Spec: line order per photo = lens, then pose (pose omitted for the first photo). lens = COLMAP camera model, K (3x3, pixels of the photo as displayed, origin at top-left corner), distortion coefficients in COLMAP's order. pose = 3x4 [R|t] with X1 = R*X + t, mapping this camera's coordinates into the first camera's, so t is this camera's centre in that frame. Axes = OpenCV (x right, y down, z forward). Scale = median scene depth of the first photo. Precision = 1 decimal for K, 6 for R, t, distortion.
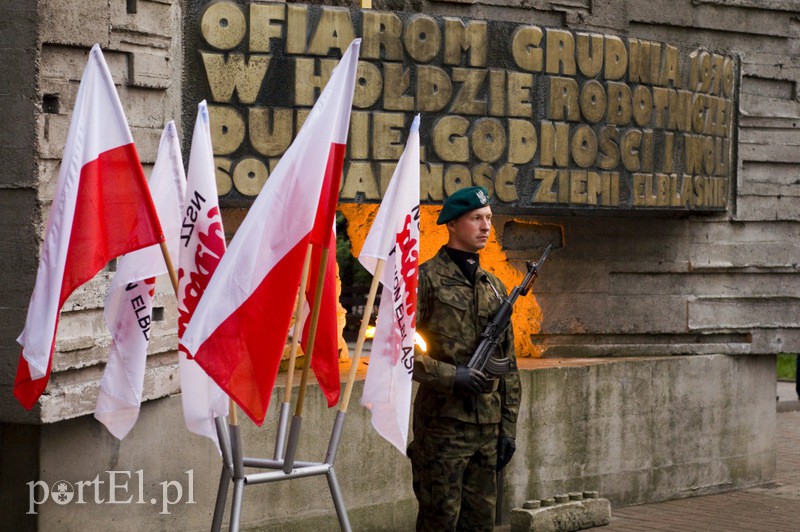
lens RADIAL K [[1730.7, 0, 400.0], [0, 1730.7, 266.0], [0, 0, 1]] dist [0.010780, -0.013669]
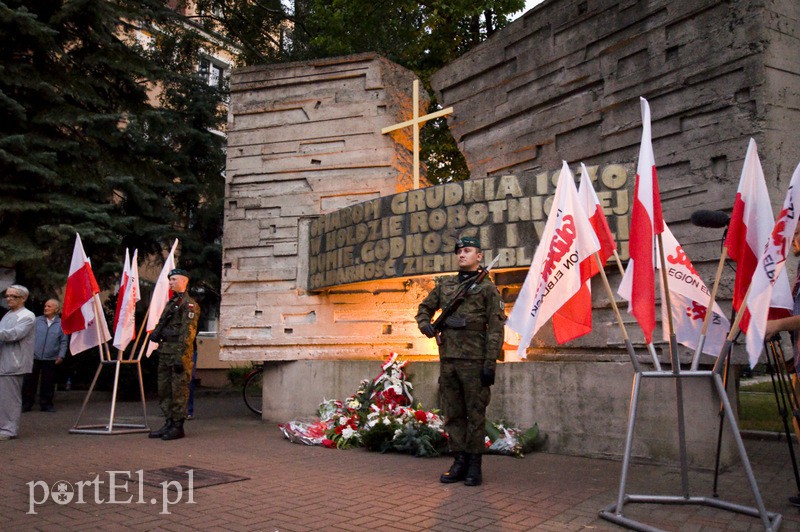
lens RADIAL K [[633.1, 0, 390.7], [0, 633.1, 263.0], [0, 0, 1]] dist [0.011081, 0.012608]
pose [[0.155620, -0.168368, -0.973363, 0.833564], [-0.036548, 0.983711, -0.176001, 0.085851], [0.987141, 0.062963, 0.146932, 0.884812]]
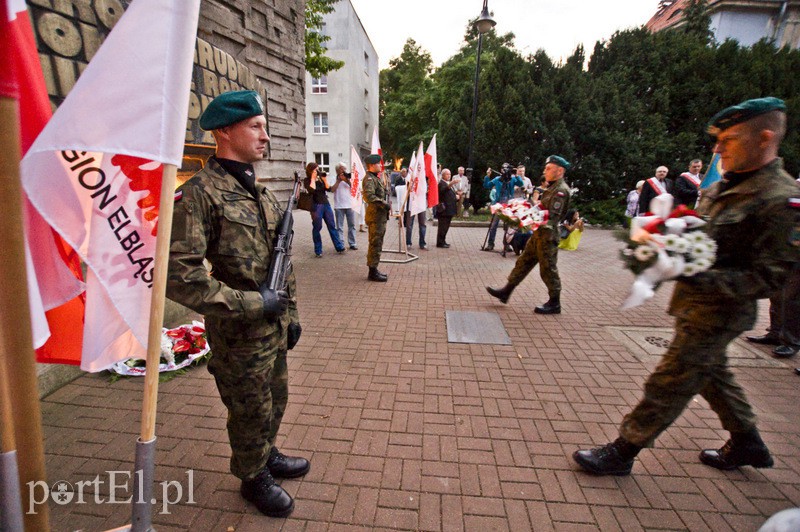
lens RADIAL K [[343.1, 0, 400.0], [0, 343.1, 266.0], [0, 0, 1]] dist [-0.031092, -0.001000]
pose [[0.744056, -0.190653, 0.640337, -0.020198], [0.024089, 0.965453, 0.259462, 0.000036], [-0.667682, -0.177629, 0.722944, 0.598045]]
